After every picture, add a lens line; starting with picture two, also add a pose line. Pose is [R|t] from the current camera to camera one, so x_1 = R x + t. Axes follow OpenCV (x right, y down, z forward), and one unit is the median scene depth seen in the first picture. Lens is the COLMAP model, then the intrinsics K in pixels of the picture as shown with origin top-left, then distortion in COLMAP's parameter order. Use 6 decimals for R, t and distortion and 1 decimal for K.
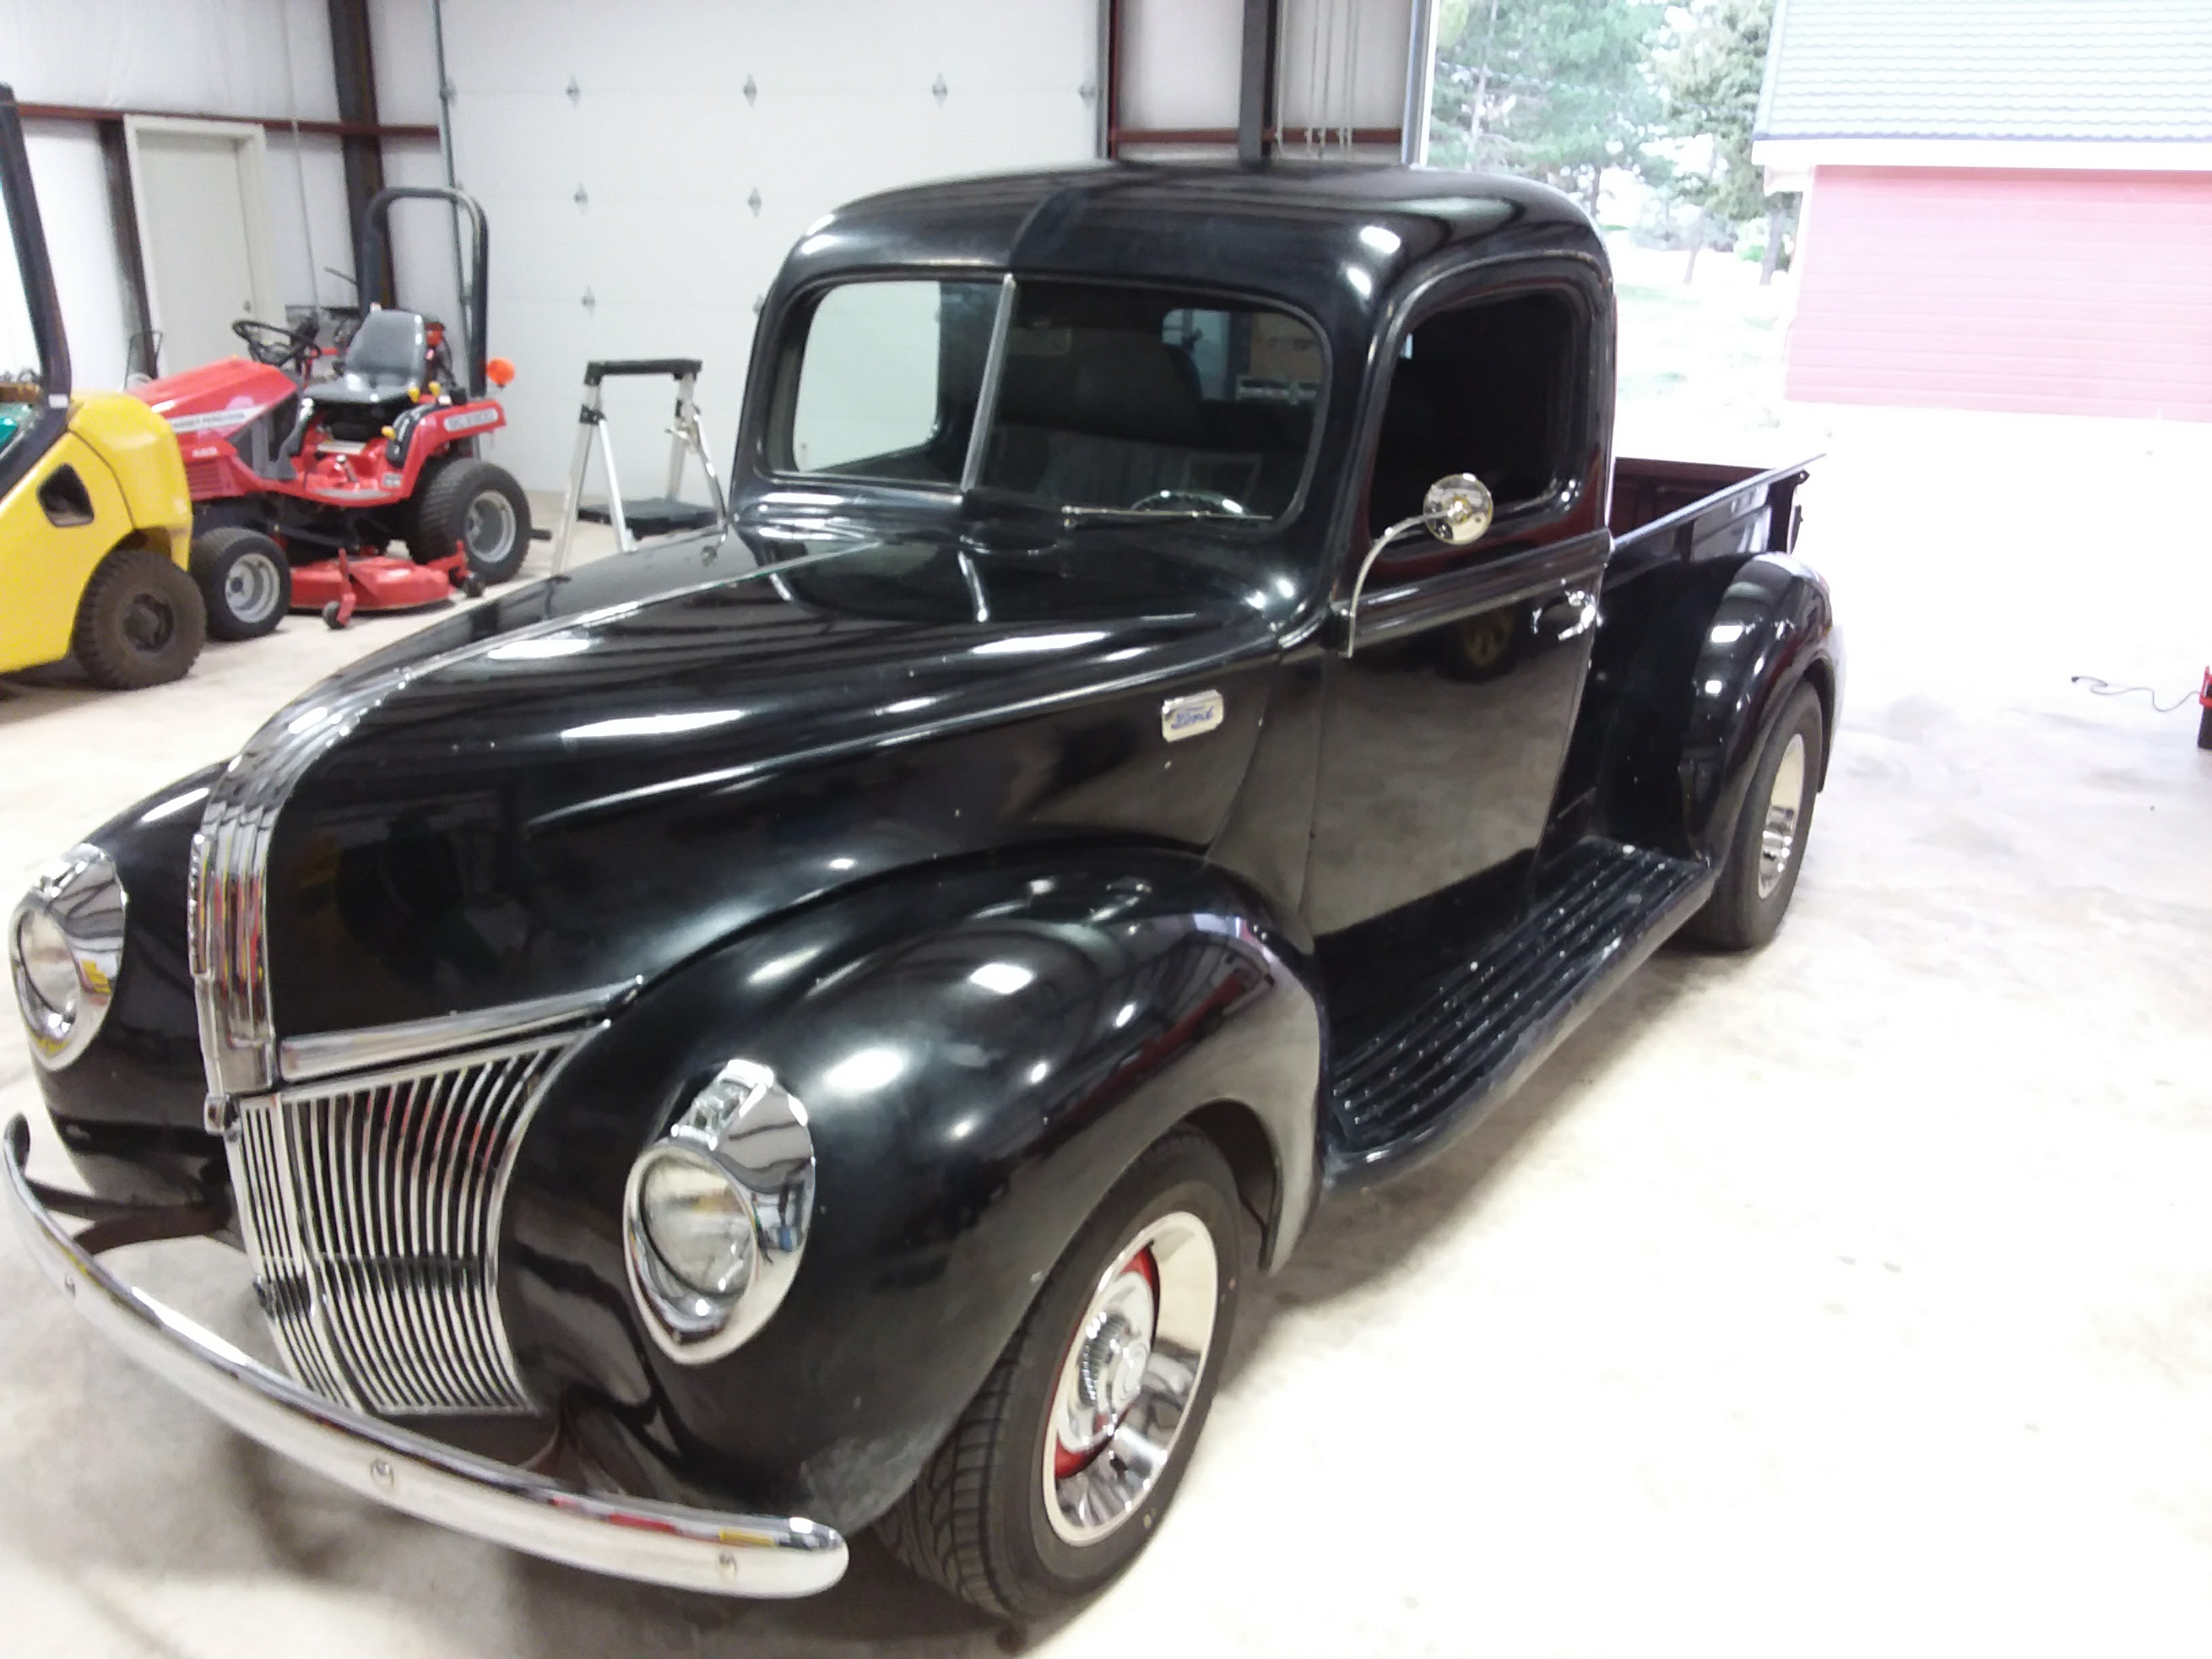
lens RADIAL K [[1805.7, 0, 1098.2], [0, 1805.7, 827.9], [0, 0, 1]] dist [0.099970, -0.171170]
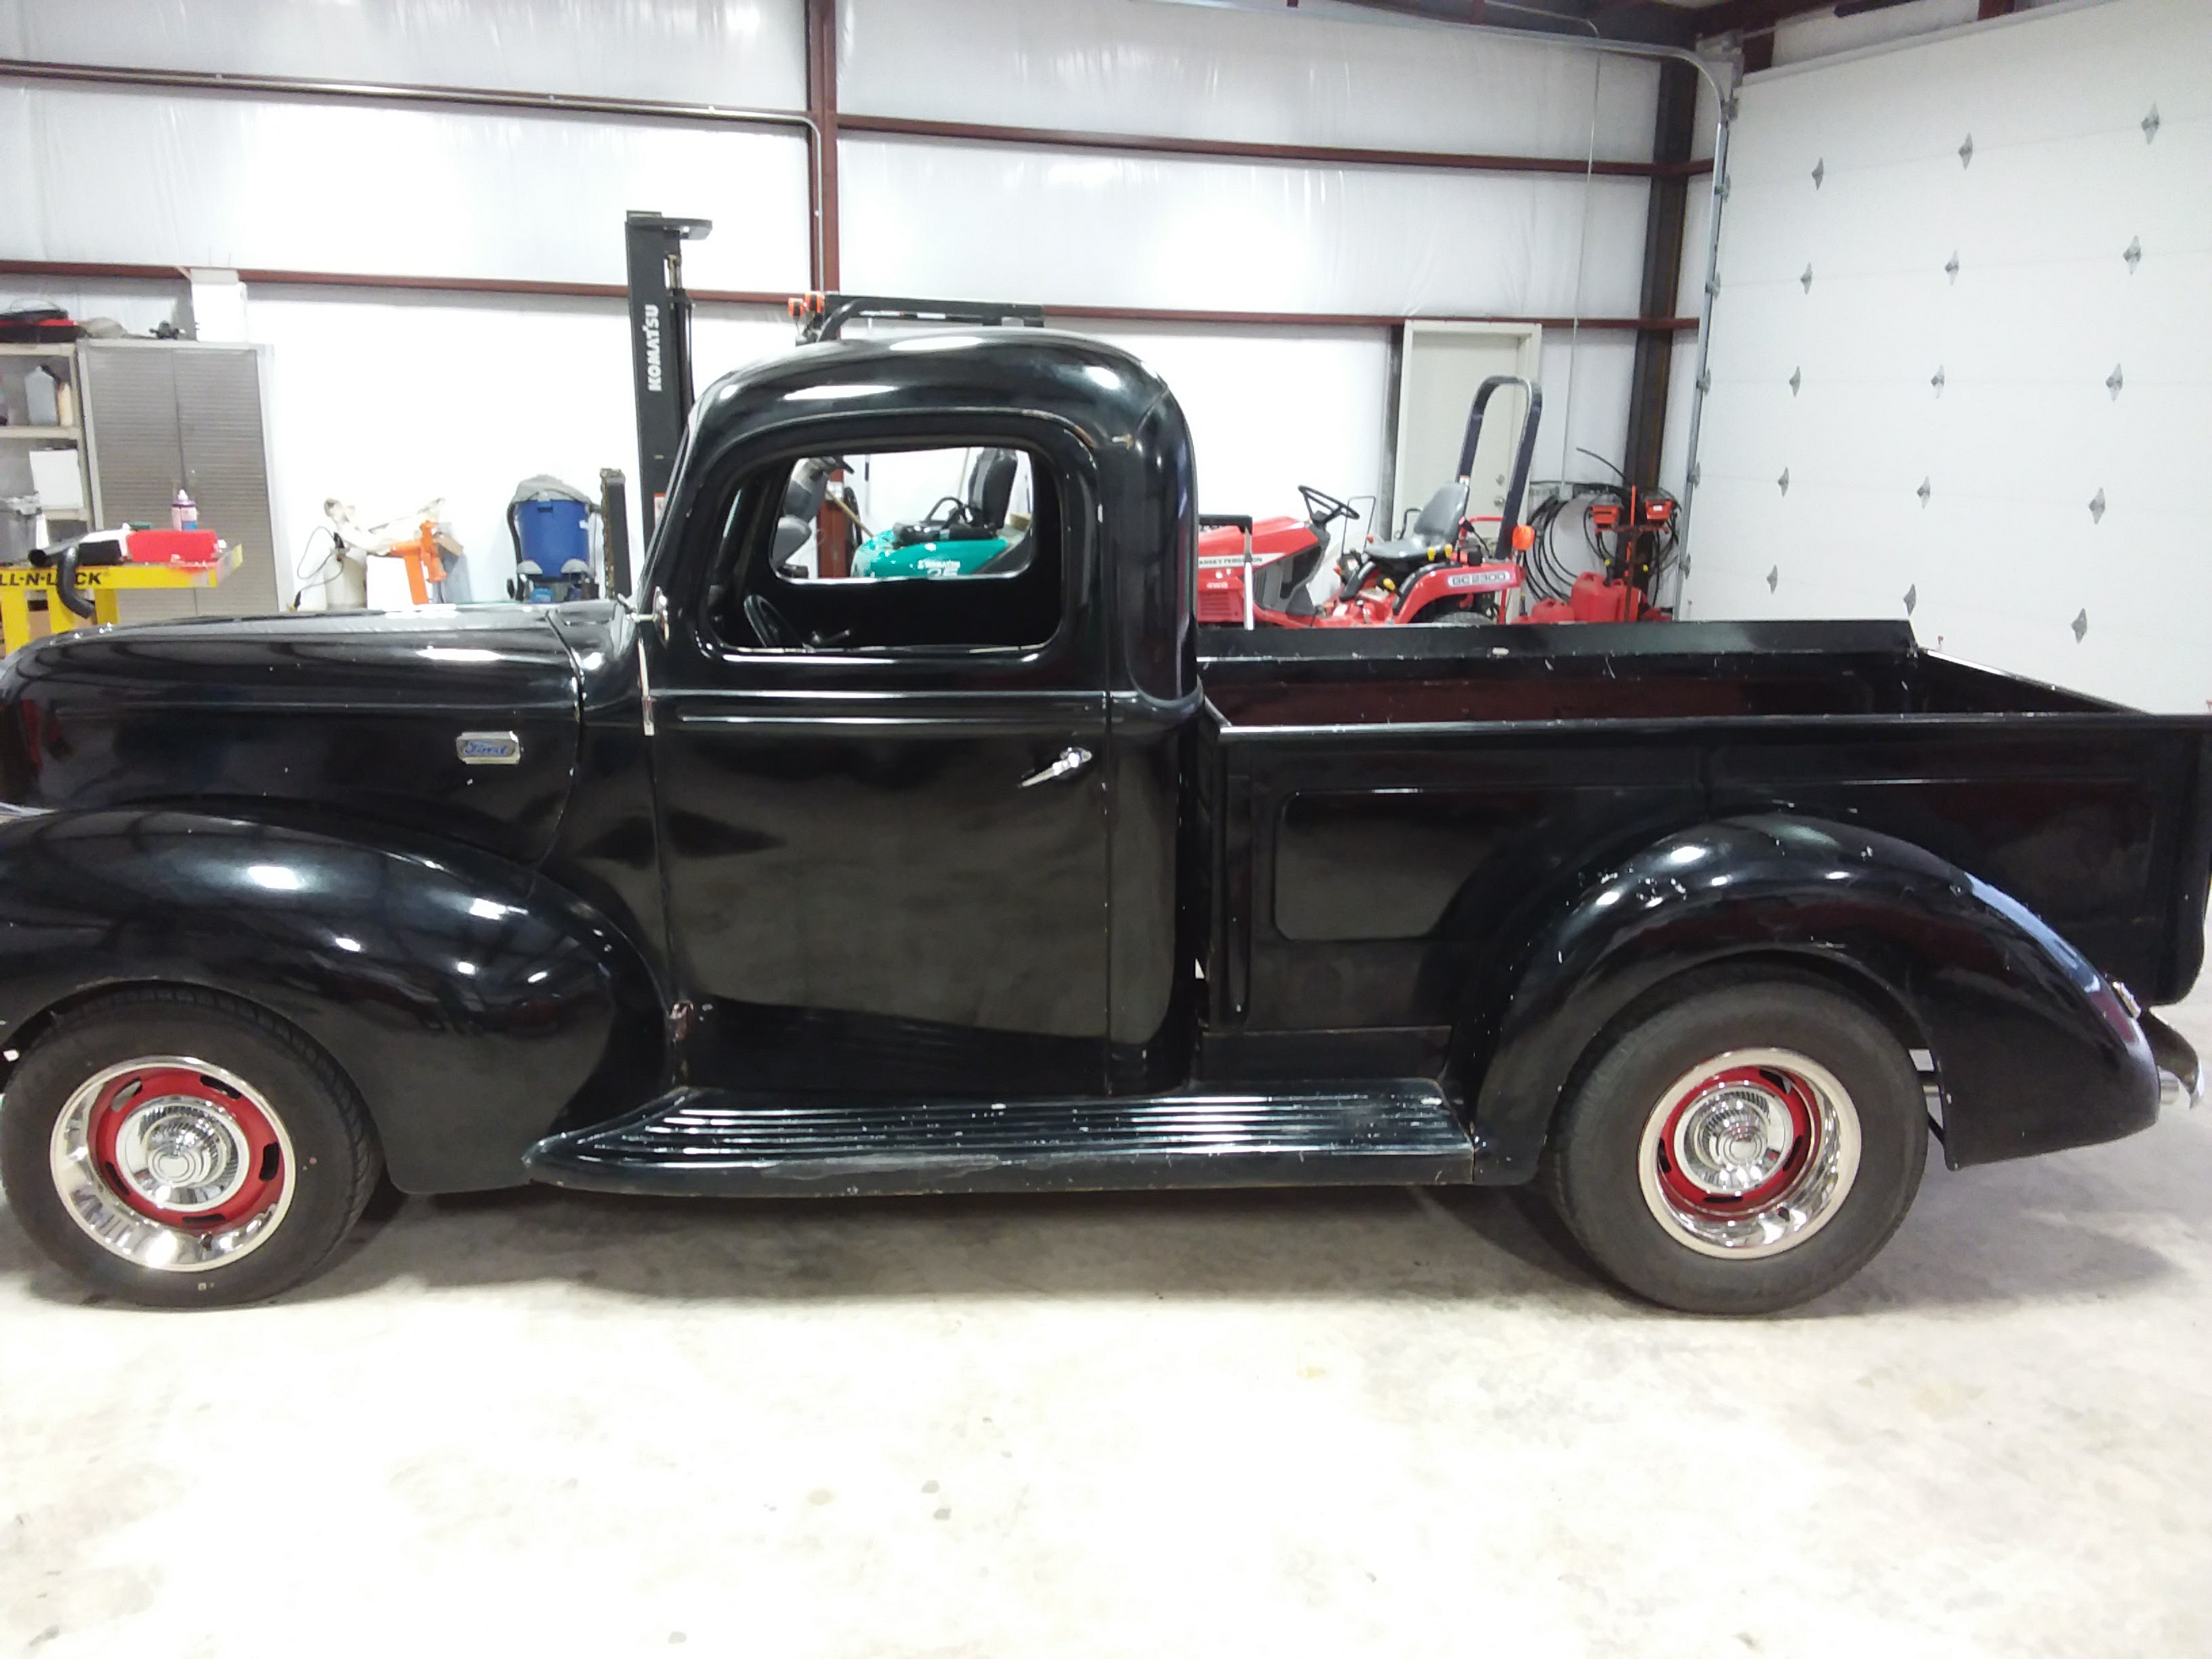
lens RADIAL K [[1797.2, 0, 1098.8], [0, 1797.2, 833.8], [0, 0, 1]] dist [0.095785, -0.156229]
pose [[0.611189, 0.182020, -0.770270, 1.284696], [-0.253508, 0.966947, 0.027344, -0.145004], [0.749788, 0.178558, 0.637131, 0.504662]]
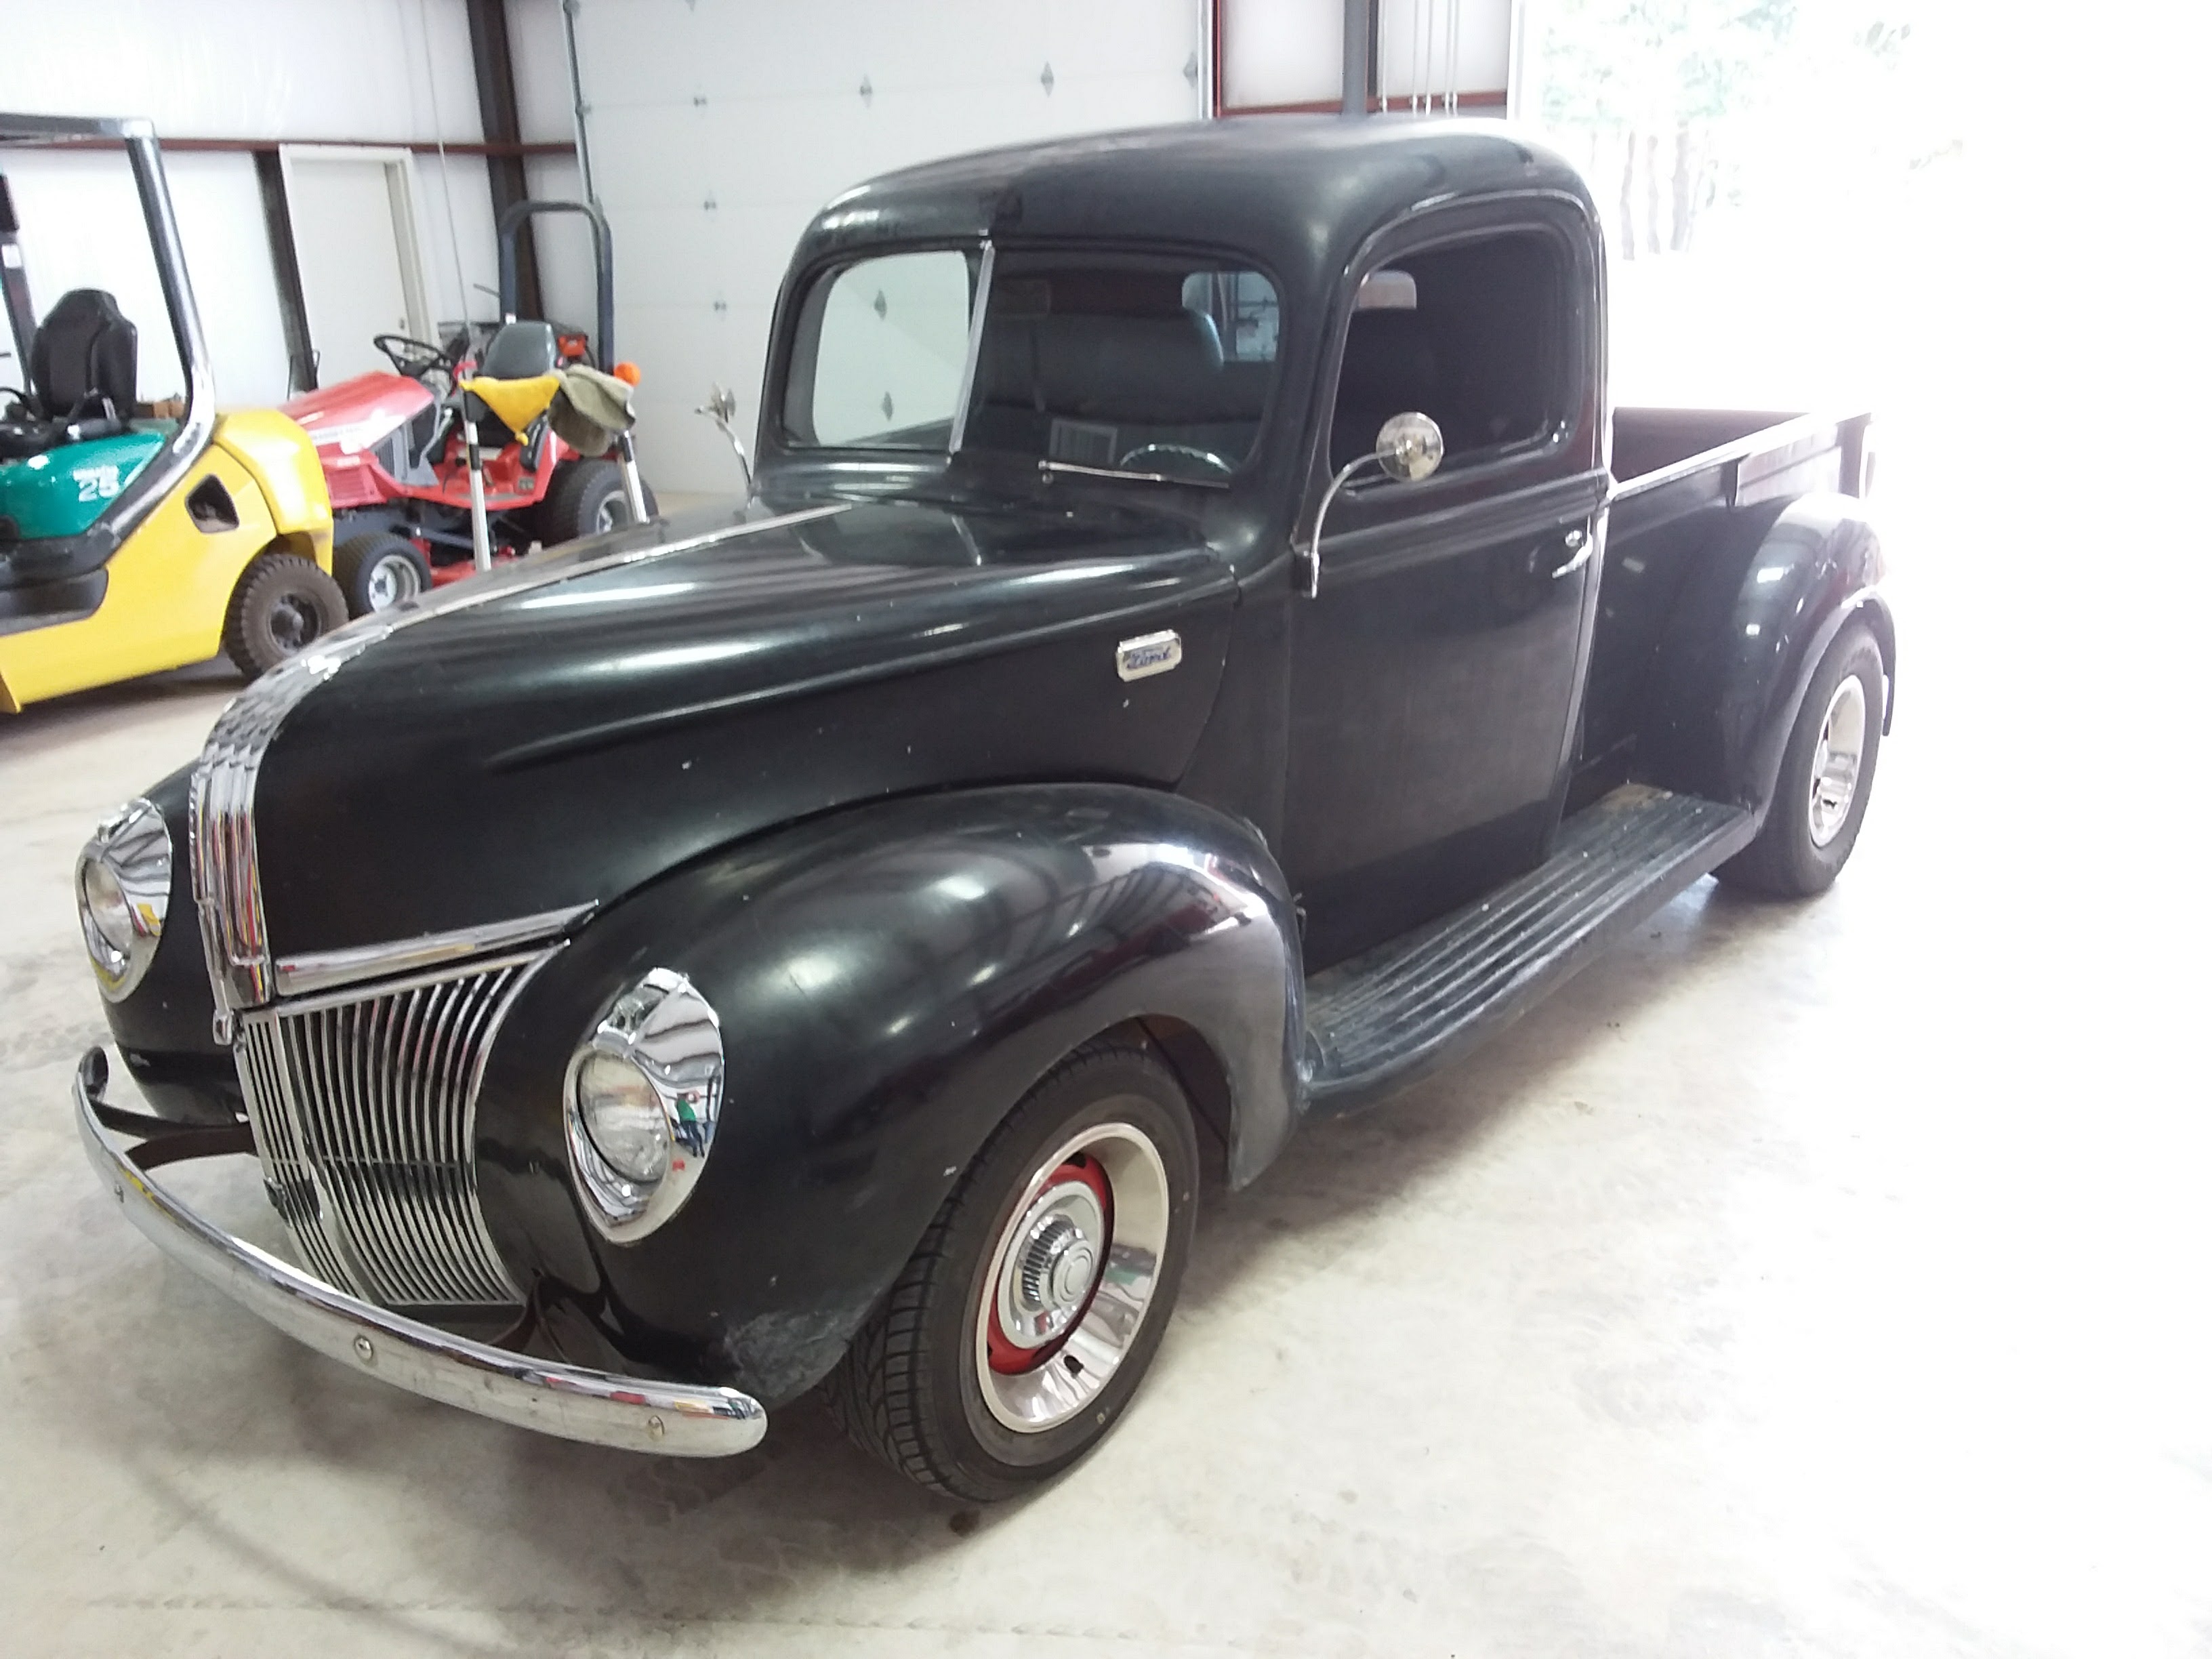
lens RADIAL K [[1807.4, 0, 1088.9], [0, 1807.4, 832.7], [0, 0, 1]] dist [0.102655, -0.153435]
pose [[0.994842, -0.017384, -0.099932, 0.116734], [0.018075, 0.999819, 0.006018, 0.031648], [0.099809, -0.007793, 0.994976, -0.039949]]
